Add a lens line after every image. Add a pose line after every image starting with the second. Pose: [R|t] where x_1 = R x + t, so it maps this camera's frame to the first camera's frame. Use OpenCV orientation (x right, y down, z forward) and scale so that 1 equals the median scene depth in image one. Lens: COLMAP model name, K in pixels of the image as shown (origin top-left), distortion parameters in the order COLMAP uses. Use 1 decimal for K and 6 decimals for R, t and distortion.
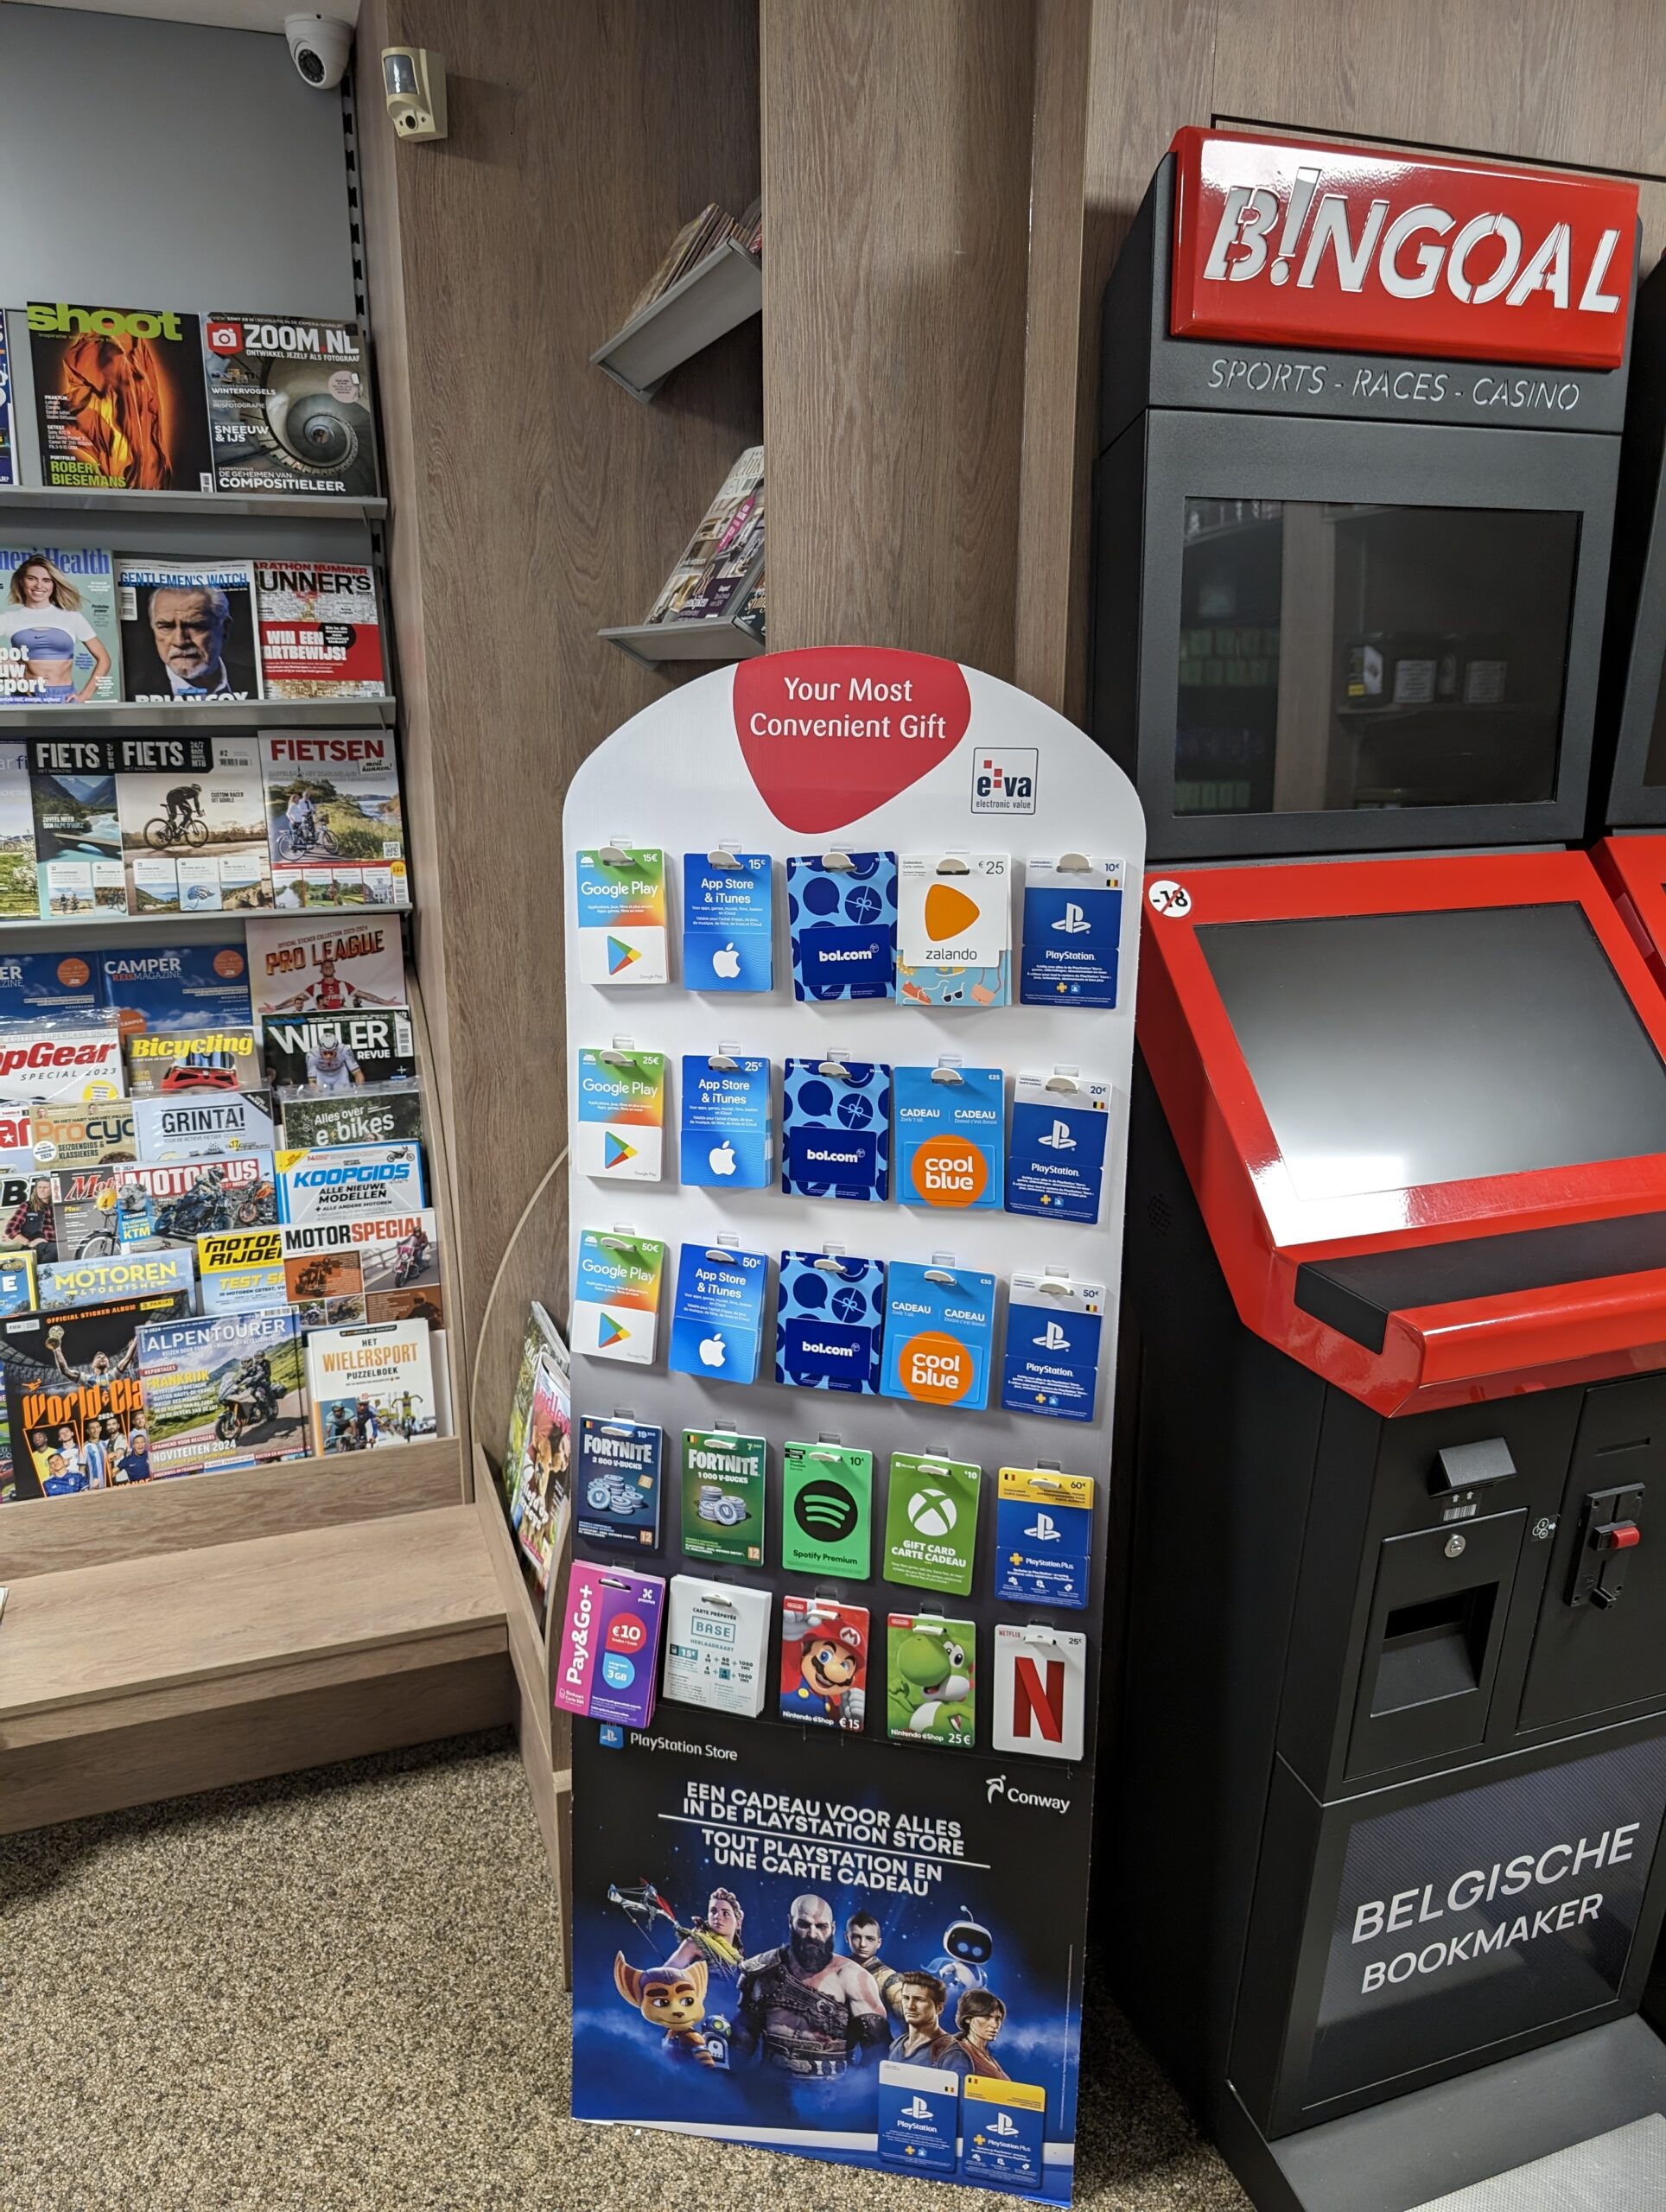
lens RADIAL K [[1649.0, 0, 833.0], [0, 1649.0, 1106.0], [0, 0, 1]] dist [0.013549, -0.008229]
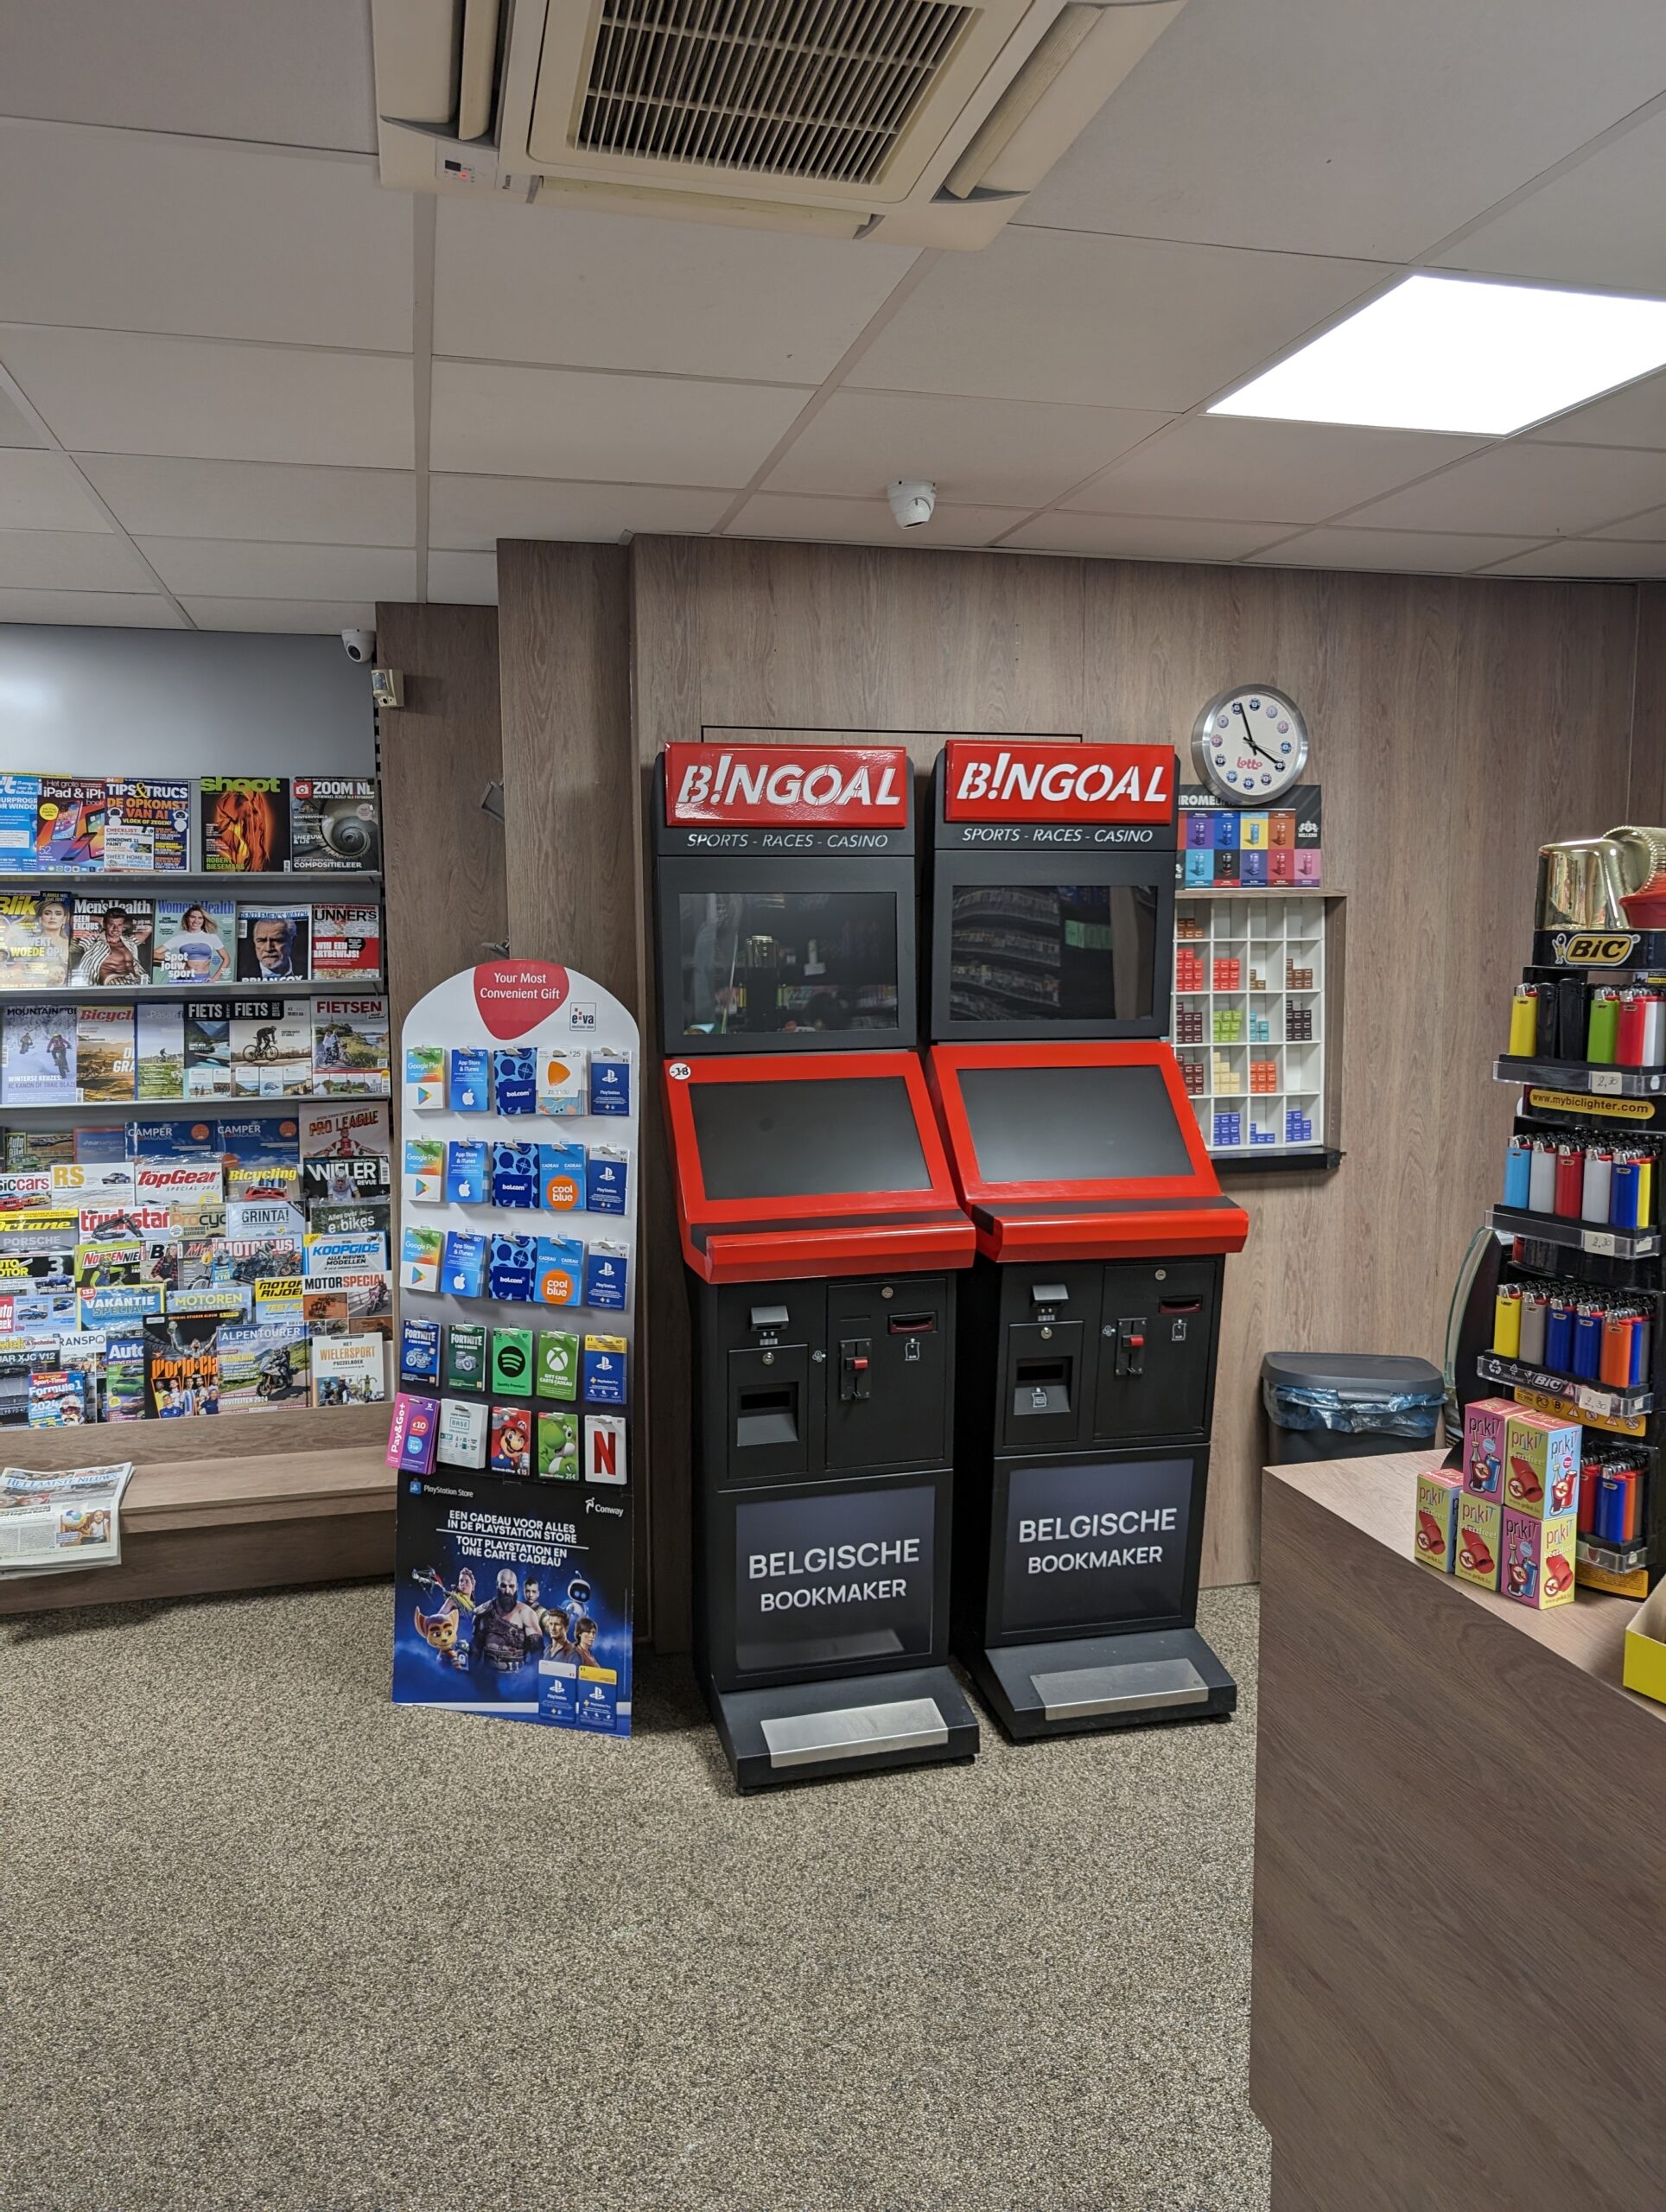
lens RADIAL K [[1722.4, 0, 833.0], [0, 1722.4, 1106.0], [0, 0, 1]] dist [0.092177, -0.305107]
pose [[0.993989, 0.001258, -0.109469, 0.593164], [-0.018456, 0.987547, -0.156235, 0.242444], [0.107909, 0.157316, 0.981635, -1.069591]]
